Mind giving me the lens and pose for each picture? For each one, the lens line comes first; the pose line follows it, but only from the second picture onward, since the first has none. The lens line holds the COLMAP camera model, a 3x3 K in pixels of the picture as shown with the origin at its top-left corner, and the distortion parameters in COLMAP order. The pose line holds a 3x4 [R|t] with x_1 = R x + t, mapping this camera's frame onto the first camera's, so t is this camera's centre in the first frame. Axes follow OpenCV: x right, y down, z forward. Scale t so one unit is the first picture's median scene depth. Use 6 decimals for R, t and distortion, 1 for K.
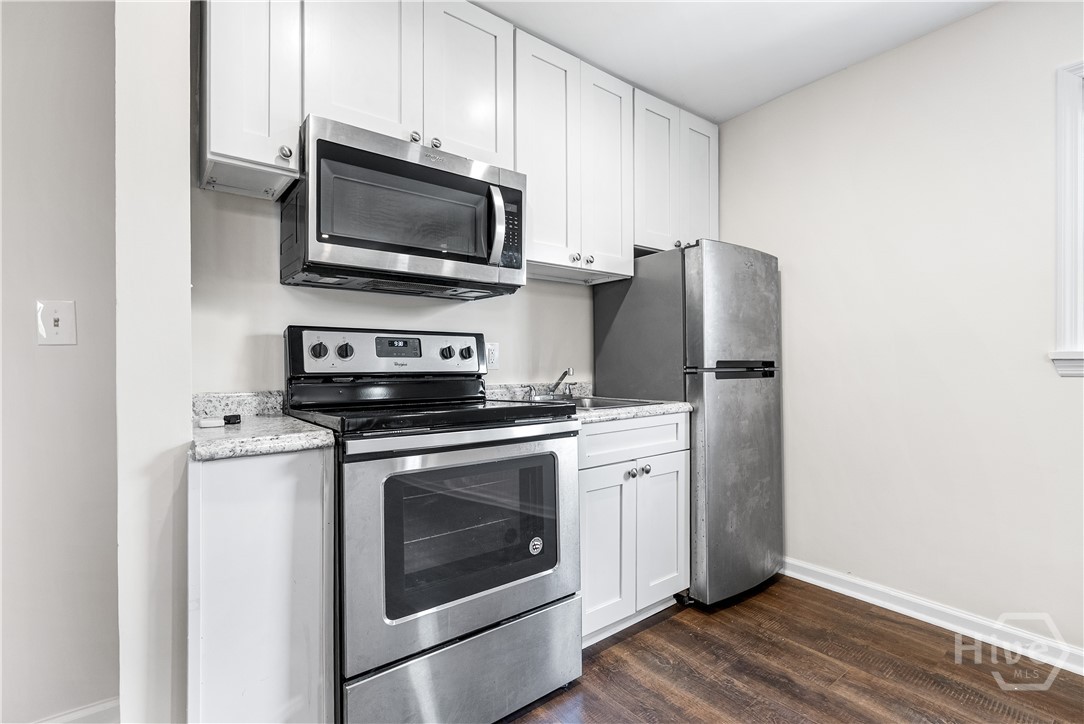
lens RADIAL K [[492.5, 0, 542.5], [0, 492.5, 363.9], [0, 0, 1]] dist [-0.001959, -0.000043]
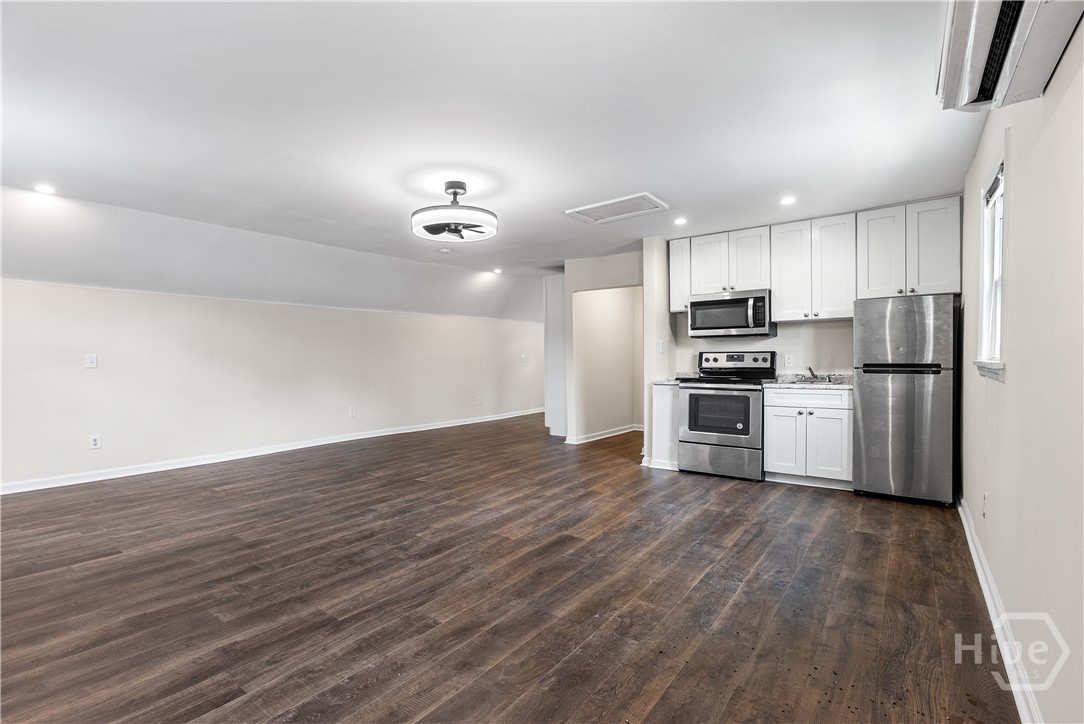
lens RADIAL K [[492.5, 0, 542.1], [0, 492.5, 362.9], [0, 0, 1]] dist [-0.001959, -0.000043]
pose [[0.271707, 0.004941, -0.962367, 2.044717], [0.001848, 0.999982, 0.005655, -0.024985], [0.962378, -0.003315, 0.271693, -0.772808]]
